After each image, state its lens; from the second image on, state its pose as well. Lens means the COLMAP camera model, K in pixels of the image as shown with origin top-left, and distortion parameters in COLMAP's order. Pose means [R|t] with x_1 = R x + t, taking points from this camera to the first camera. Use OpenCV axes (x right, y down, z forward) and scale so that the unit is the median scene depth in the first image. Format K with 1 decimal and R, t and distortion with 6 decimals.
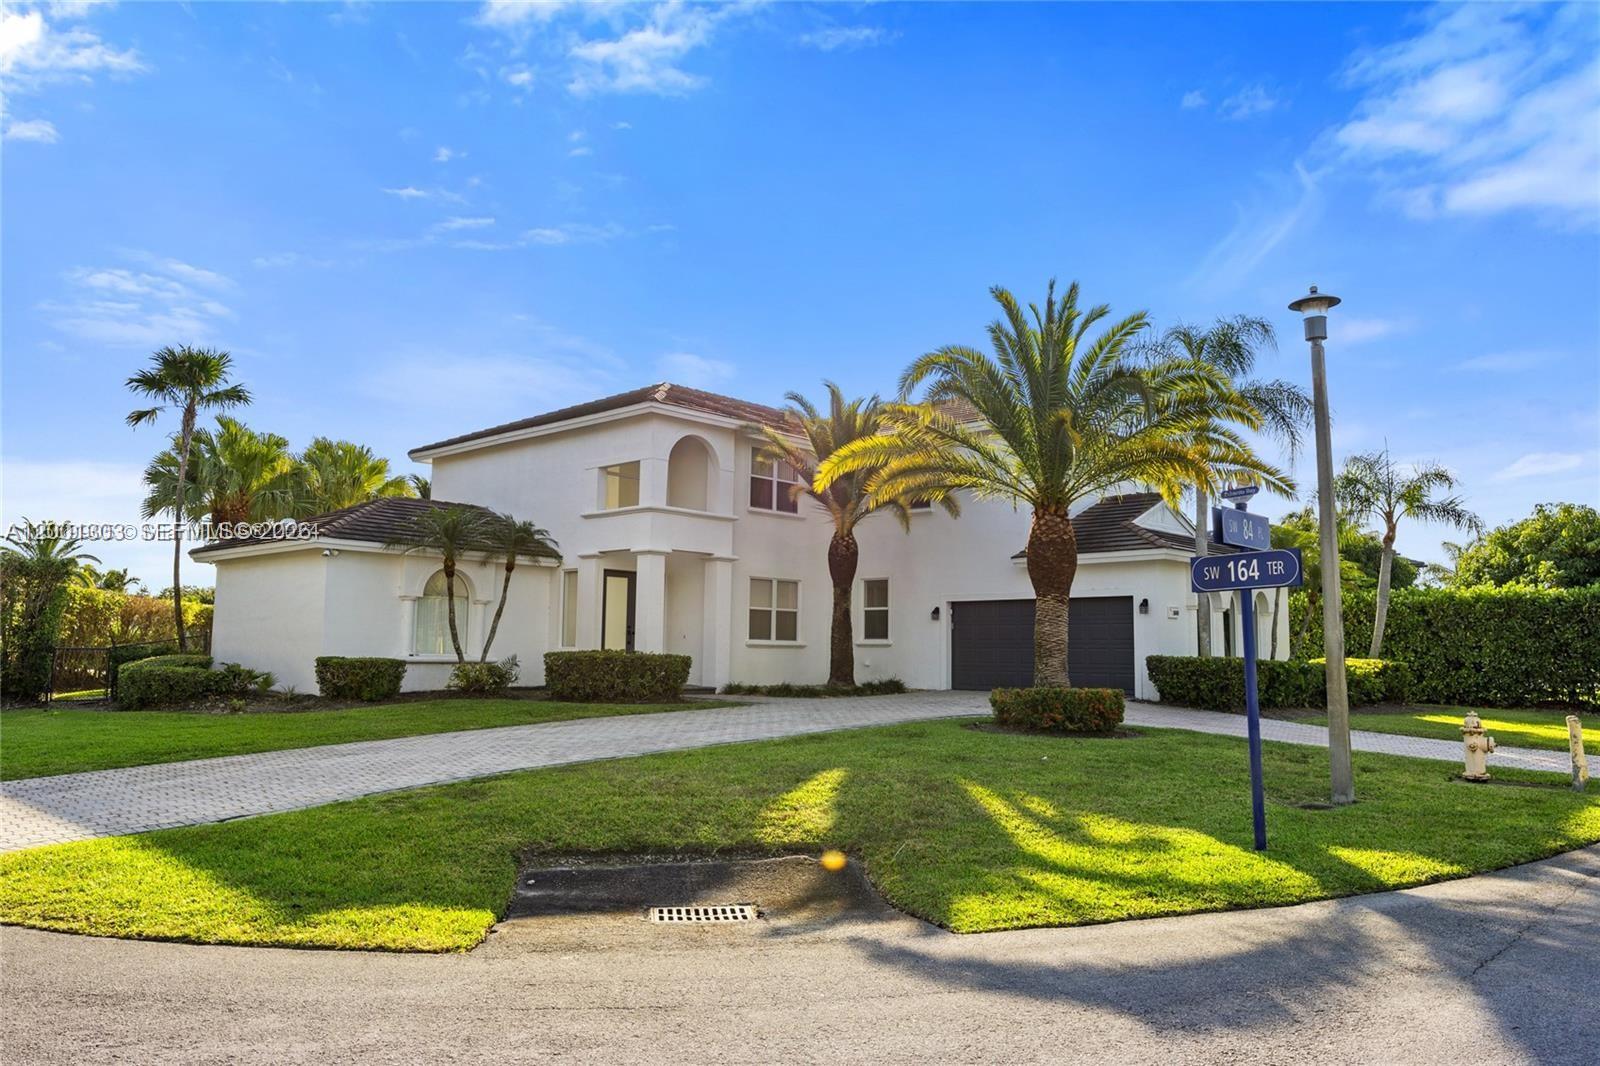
lens RADIAL K [[1146.7, 0, 800.0], [0, 1146.7, 533.0], [0, 0, 1]] dist [-0.002517, -0.000831]
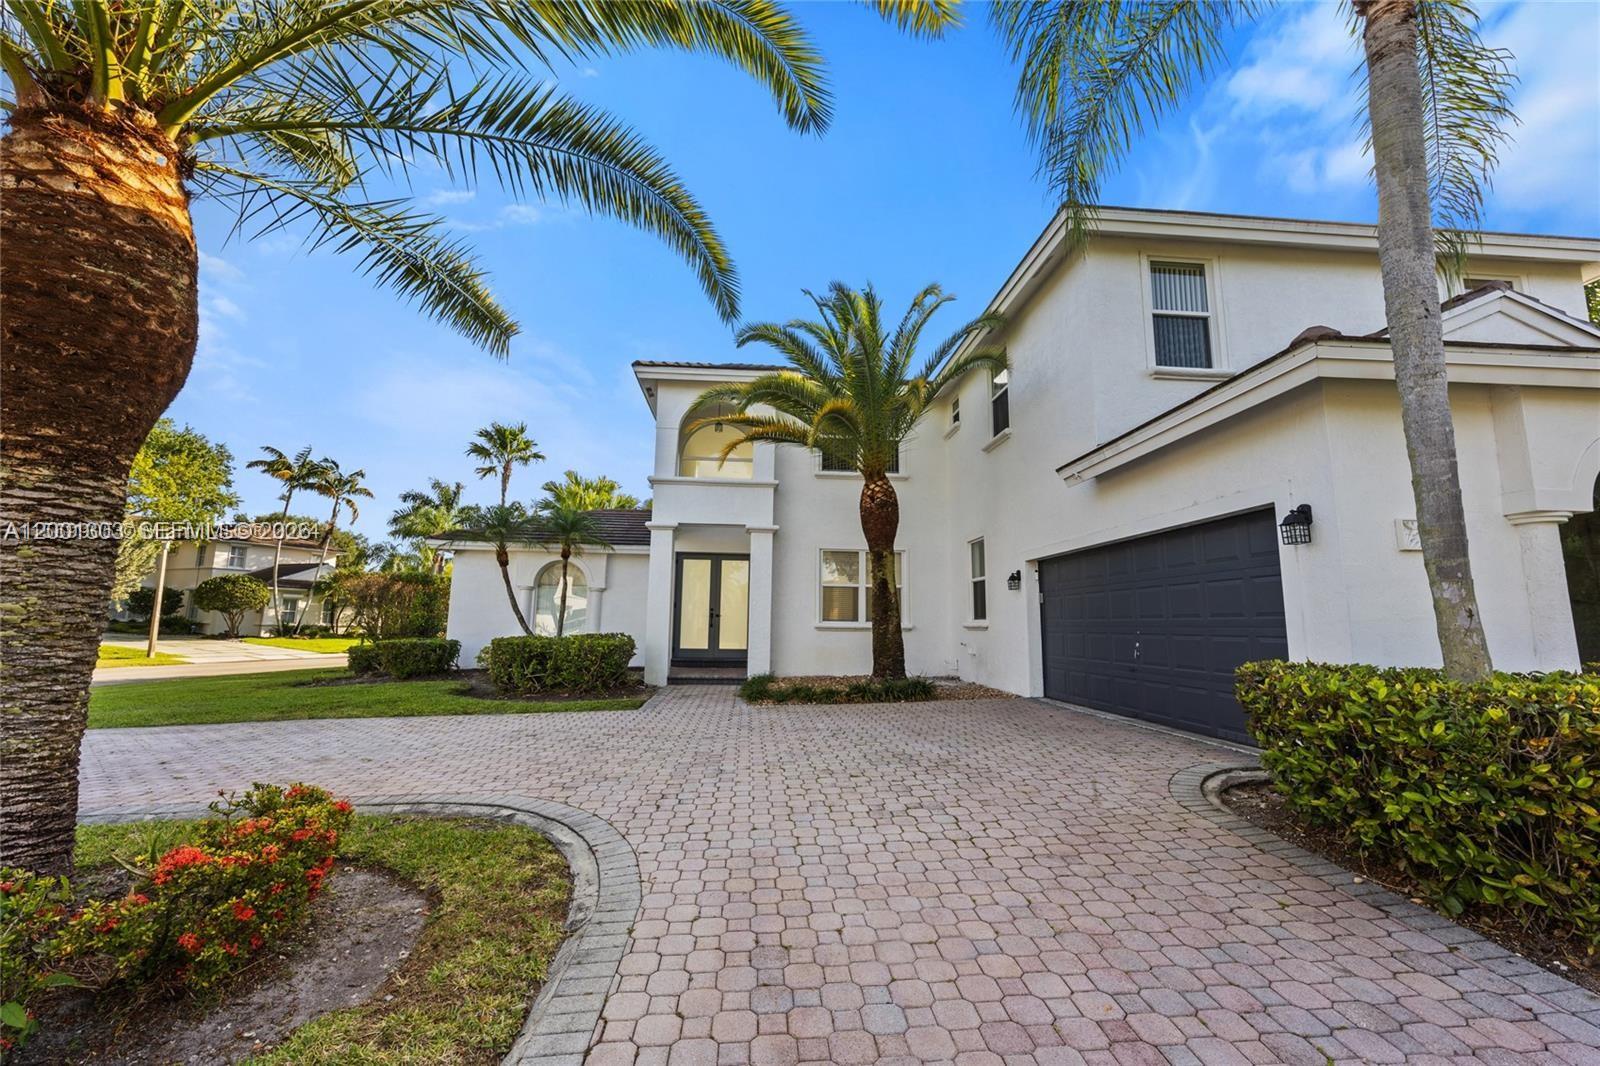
lens RADIAL K [[637.1, 0, 800.0], [0, 637.1, 533.0], [0, 0, 1]] dist [-0.004607, 0.000175]
pose [[0.733342, -0.100528, -0.672387, 0.293587], [0.068777, 0.994903, -0.073736, 0.065117], [0.676372, 0.007829, 0.736518, 0.678425]]
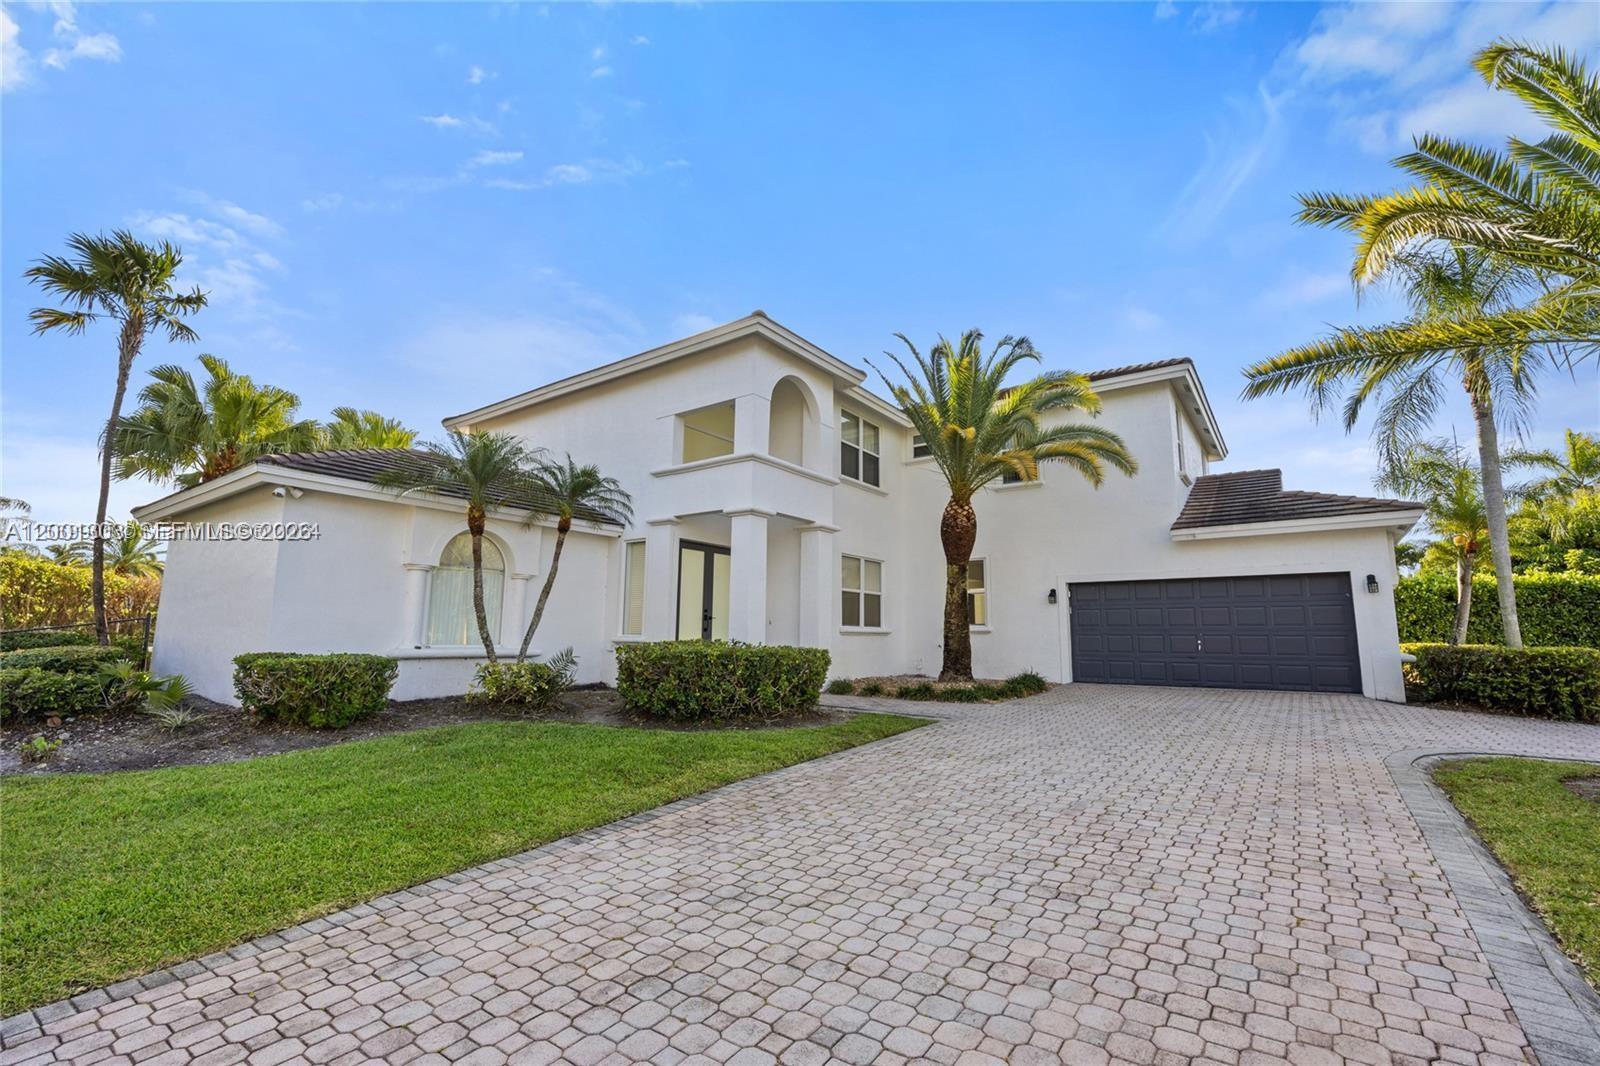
lens RADIAL K [[690.3, 0, 800.0], [0, 690.3, 533.0], [0, 0, 1]] dist [-0.010613, 0.000728]
pose [[0.992863, 0.015393, 0.118262, -0.147700], [-0.010580, 0.999094, -0.041221, 0.047991], [-0.118789, 0.039676, 0.992126, 0.518547]]
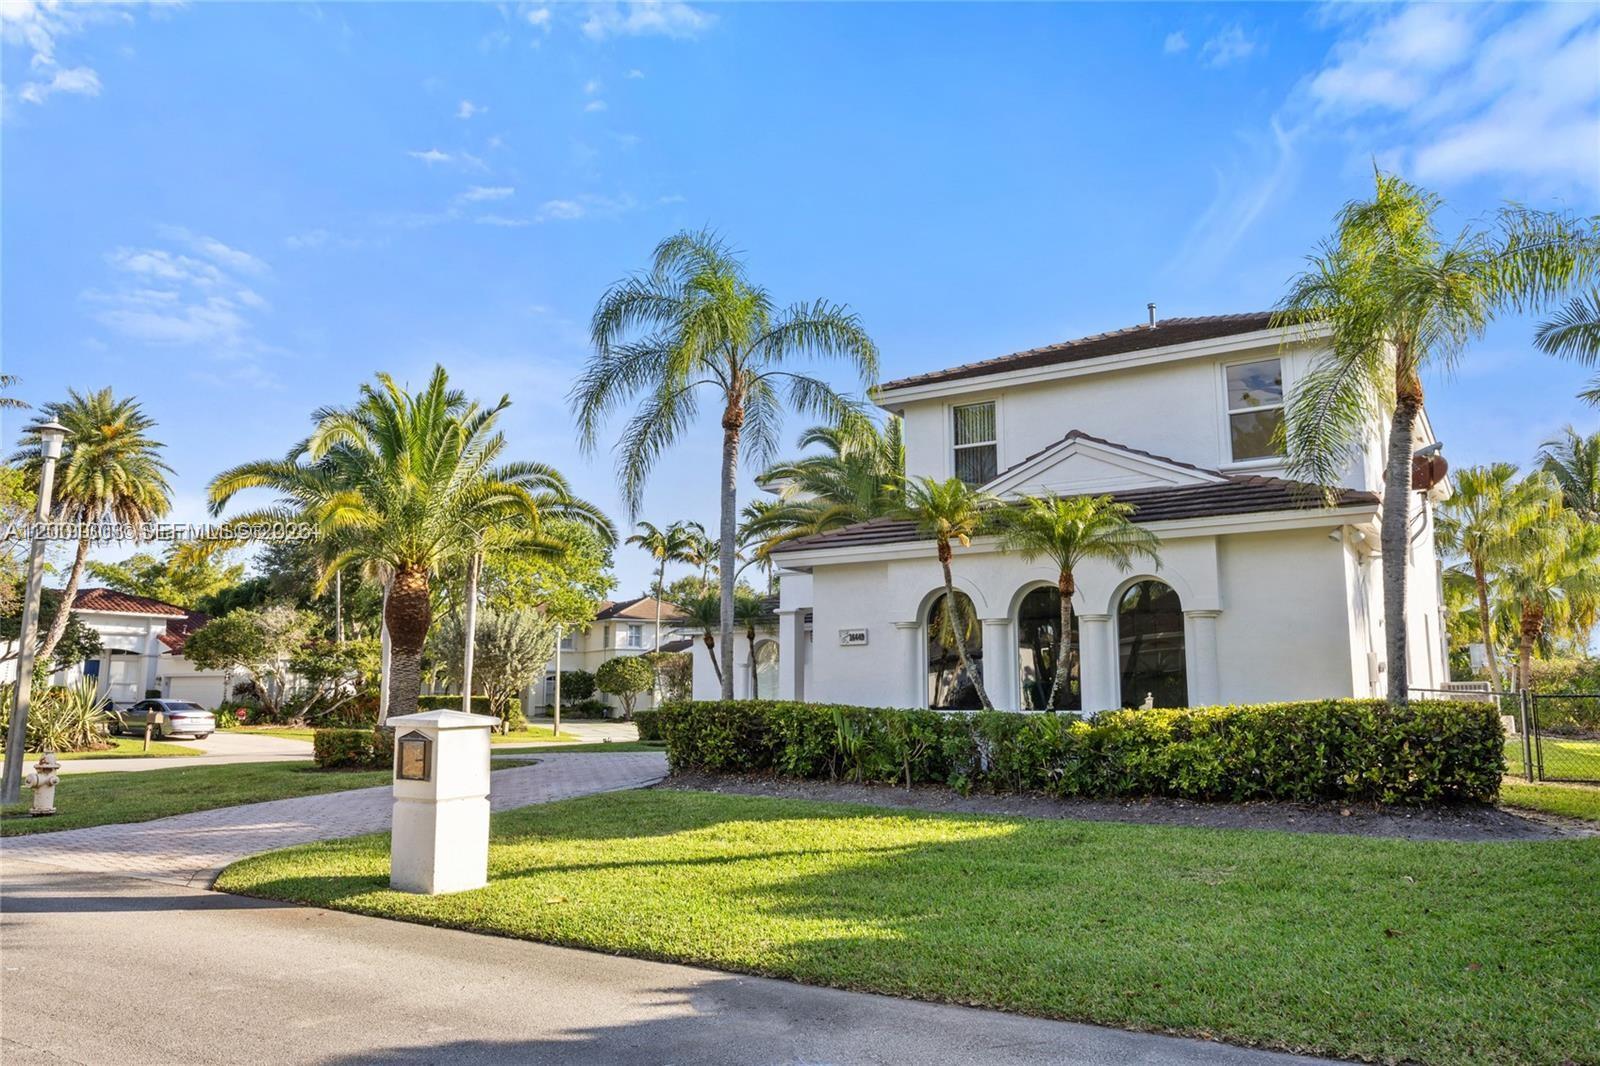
lens RADIAL K [[1146.7, 0, 800.0], [0, 1146.7, 533.0], [0, 0, 1]] dist [-0.002517, -0.000831]
pose [[0.176524, -0.158215, -0.971497, 0.927618], [0.102674, 0.984572, -0.141688, 0.095278], [0.978927, -0.074736, 0.190045, 0.786066]]
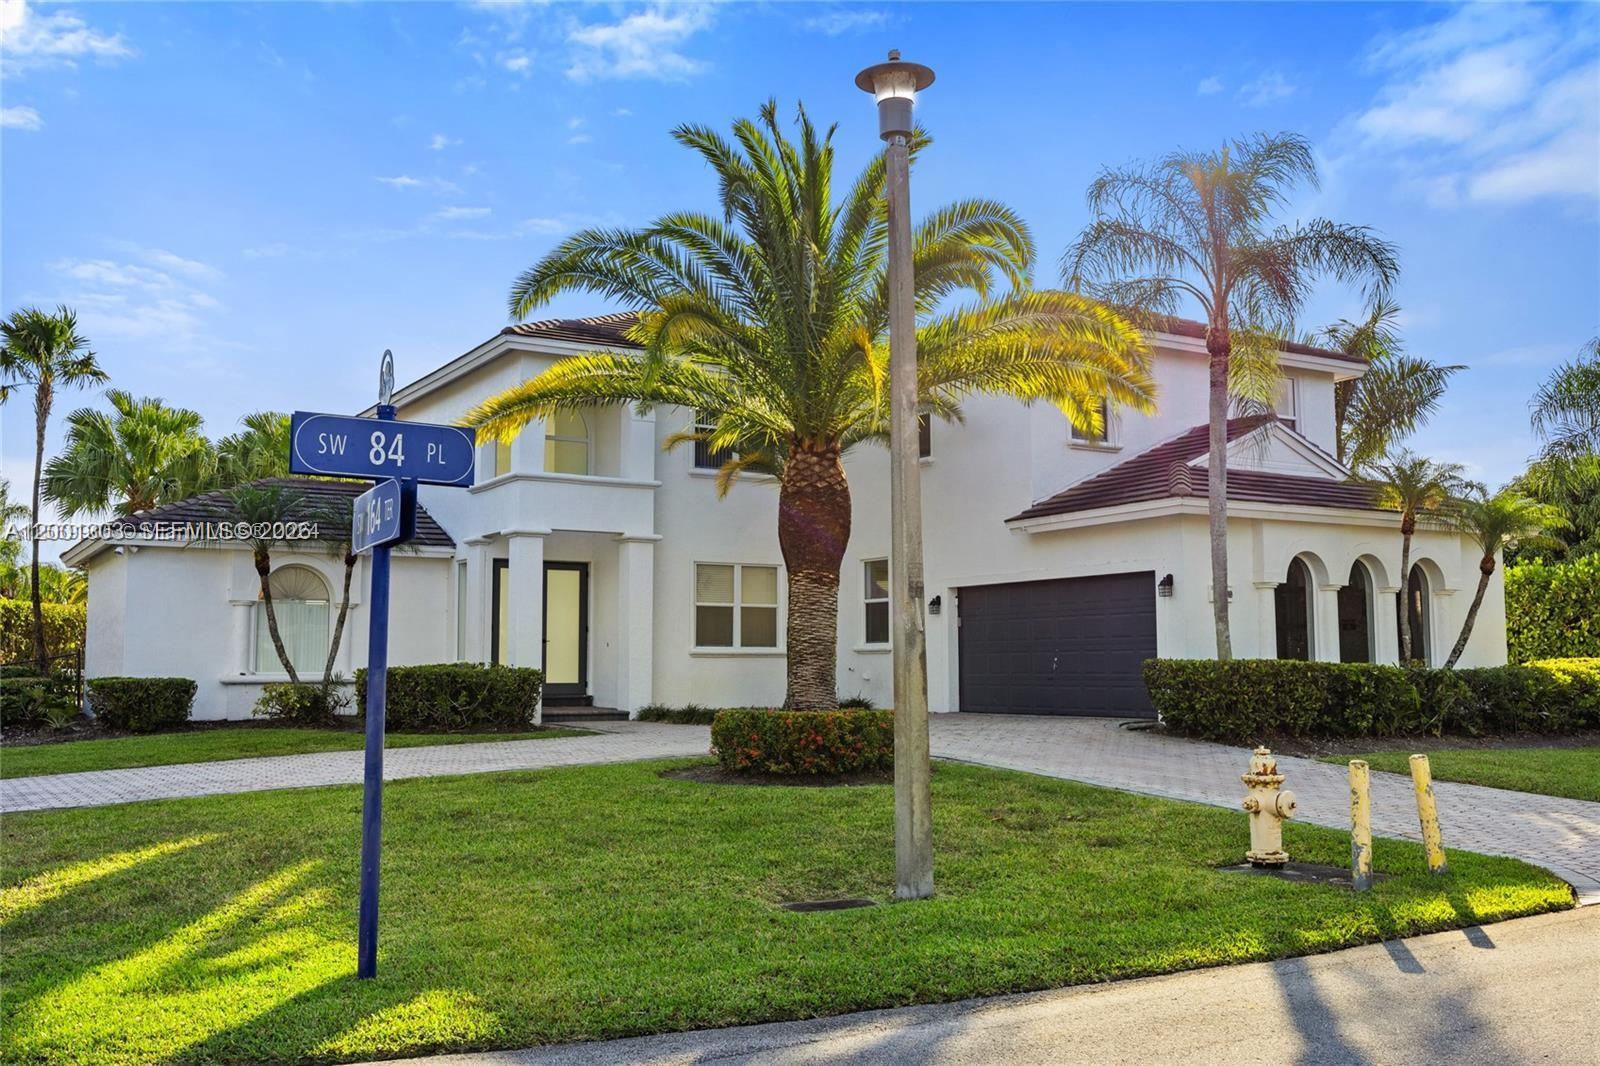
lens RADIAL K [[1464.8, 0, 800.0], [0, 1464.8, 533.0], [0, 0, 1]] dist [0.001609, 0.012227]
pose [[0.961833, -0.040086, -0.270686, 0.299966], [0.043752, 0.999014, 0.007520, 0.016415], [0.270118, -0.019076, 0.962638, 0.114529]]
